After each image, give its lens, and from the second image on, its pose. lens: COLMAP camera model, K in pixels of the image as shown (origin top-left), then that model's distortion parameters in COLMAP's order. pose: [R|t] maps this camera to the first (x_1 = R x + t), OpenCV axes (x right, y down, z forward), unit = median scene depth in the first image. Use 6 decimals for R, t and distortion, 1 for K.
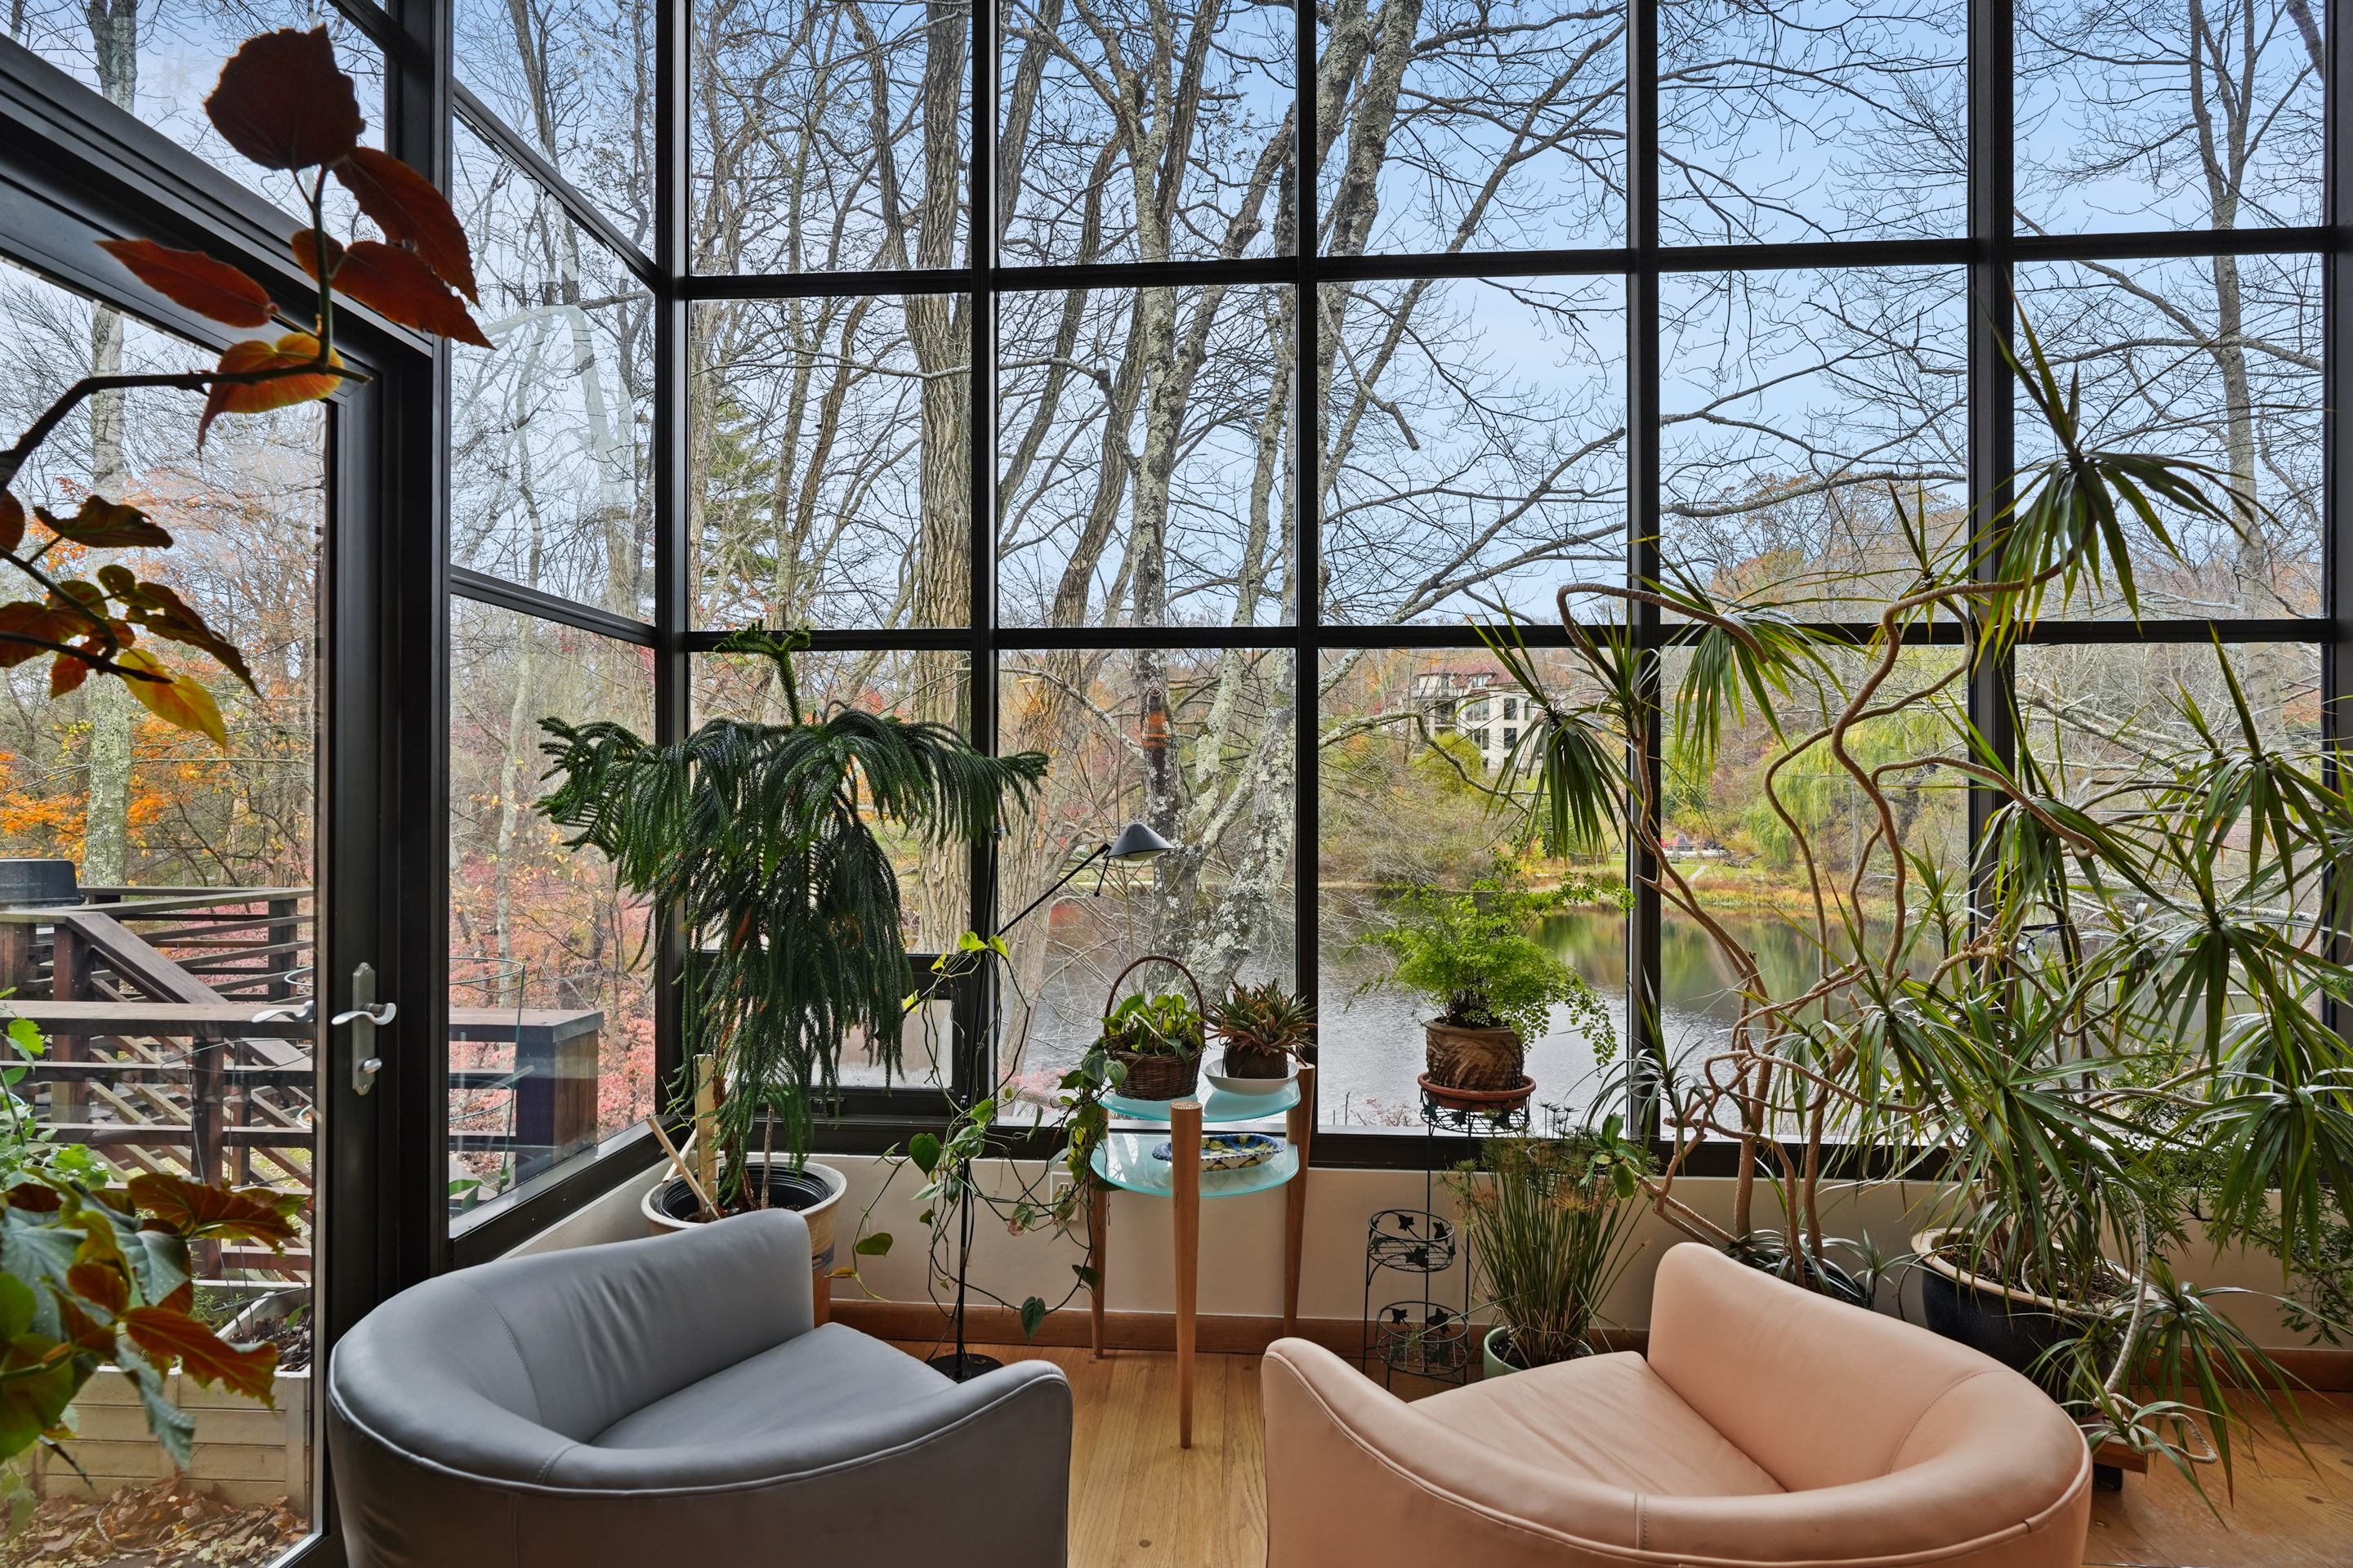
lens RADIAL K [[1078.7, 0, 1172.2], [0, 1078.7, 824.5], [0, 0, 1]] dist [-0.004625, 0.001030]
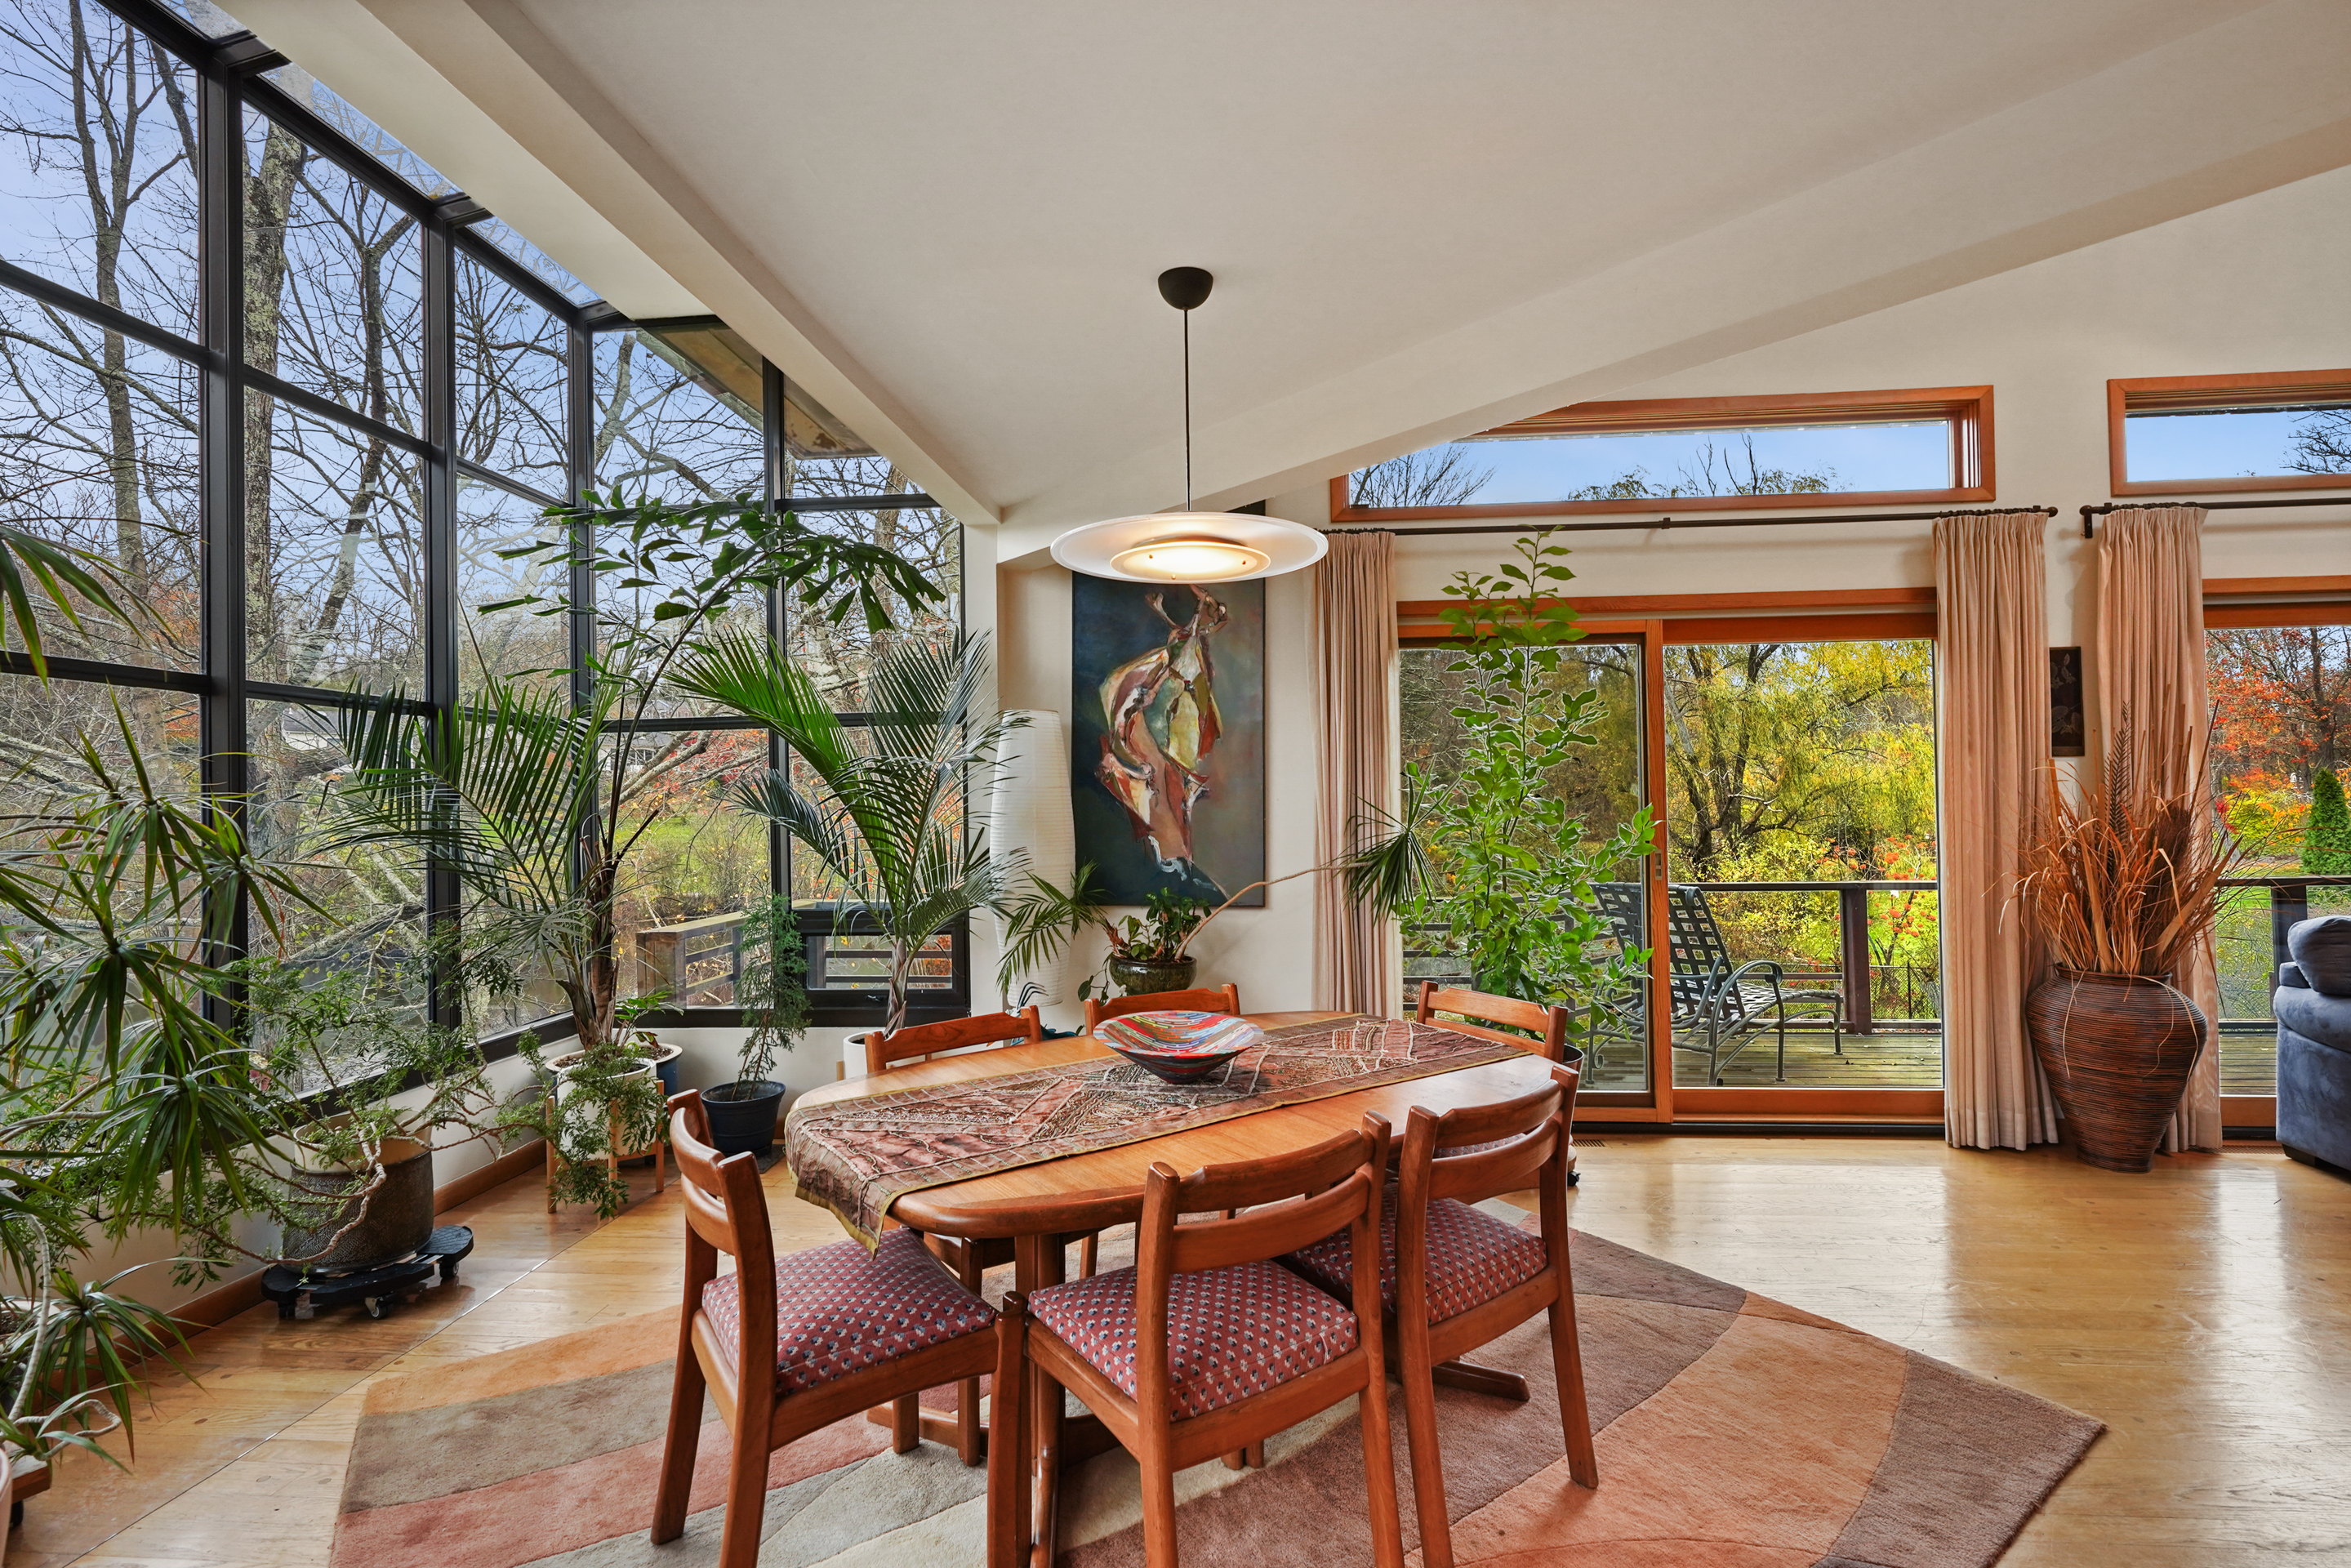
lens RADIAL K [[1085.7, 0, 1192.6], [0, 1085.7, 785.8], [0, 0, 1]] dist [-0.002541, 0.001361]
pose [[0.010573, 0.017768, 0.999786, -0.144601], [0.024338, 0.999541, -0.018021, -0.027849], [-0.999648, 0.024523, 0.010135, -0.133968]]
